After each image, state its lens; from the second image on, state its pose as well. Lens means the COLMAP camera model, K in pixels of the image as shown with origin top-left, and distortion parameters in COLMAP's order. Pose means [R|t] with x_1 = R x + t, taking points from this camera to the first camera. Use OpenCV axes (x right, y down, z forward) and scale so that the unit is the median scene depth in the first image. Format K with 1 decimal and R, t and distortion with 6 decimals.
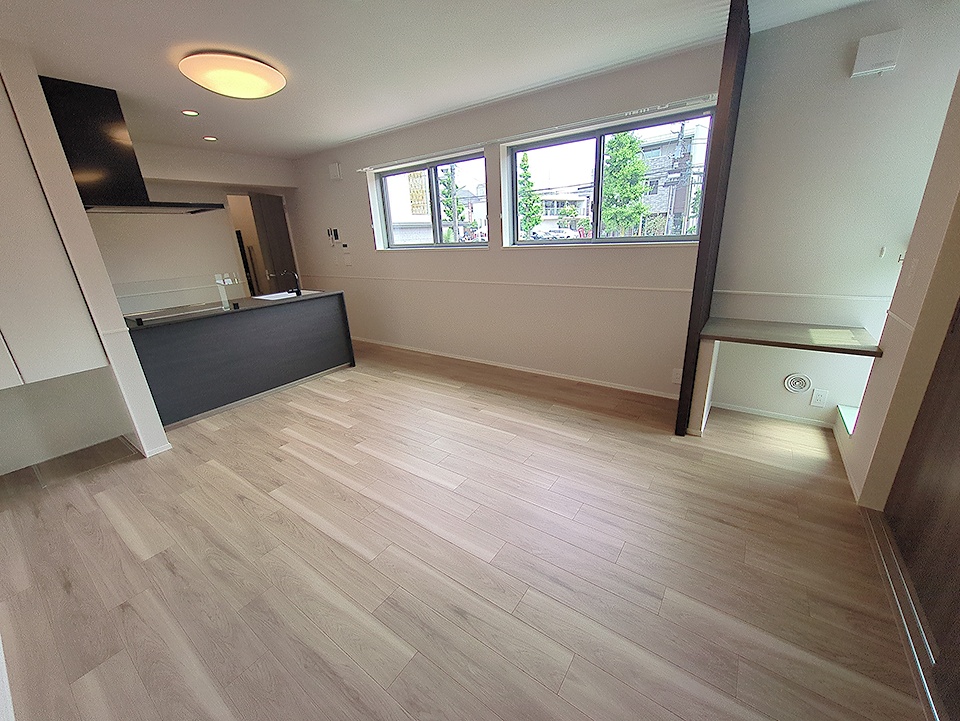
lens RADIAL K [[376.4, 0, 482.0], [0, 376.4, 359.9], [0, 0, 1]] dist [-0.002061, -0.000427]
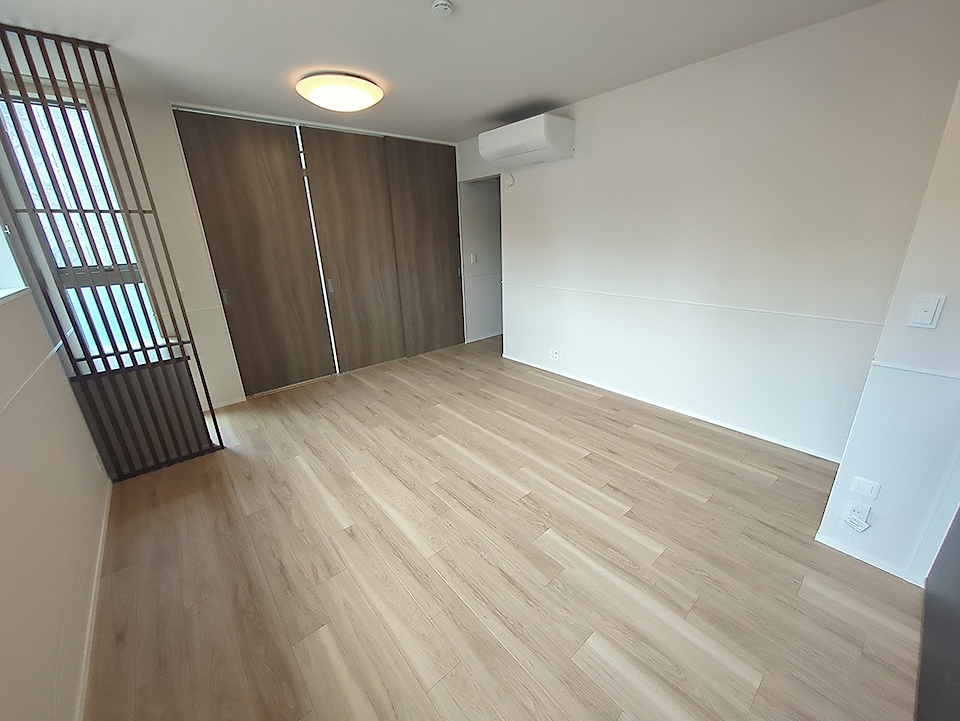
lens RADIAL K [[376.4, 0, 481.4], [0, 376.4, 361.0], [0, 0, 1]] dist [-0.002061, -0.000427]
pose [[-0.966029, -0.007582, 0.258324, -0.471614], [0.150328, 0.796578, 0.585547, -0.525415], [-0.210215, 0.604489, -0.768377, 1.565519]]
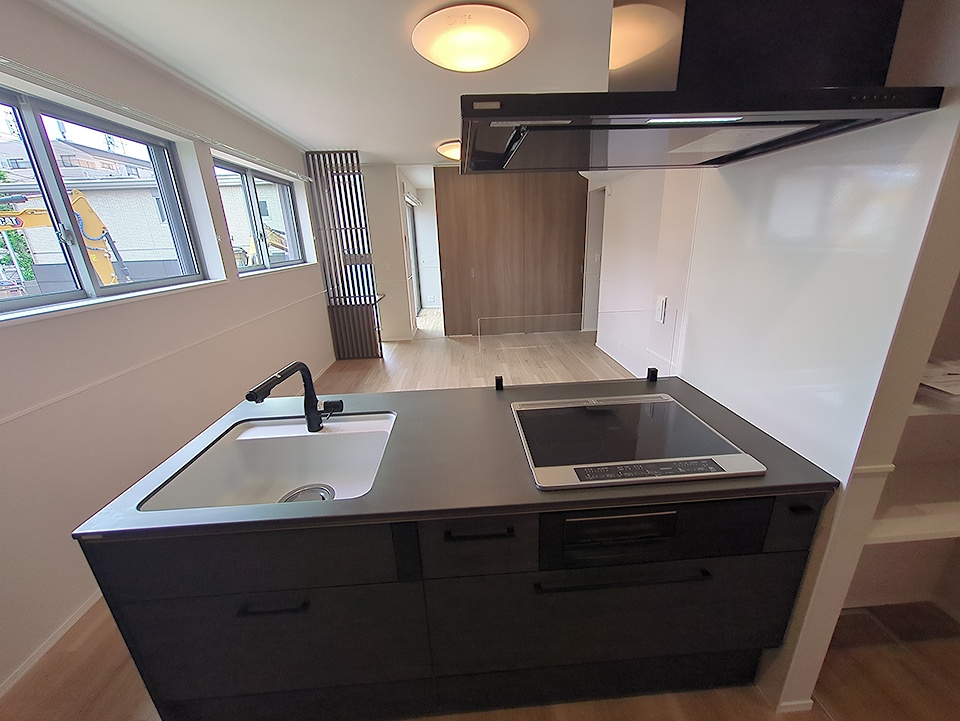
lens RADIAL K [[376.4, 0, 480.1], [0, 376.4, 359.8], [0, 0, 1]] dist [-0.002061, -0.000427]
pose [[-0.621229, -0.176617, 0.763466, -1.294773], [0.309746, 0.839586, 0.446265, -0.505567], [-0.719814, 0.513713, -0.466869, 1.590098]]
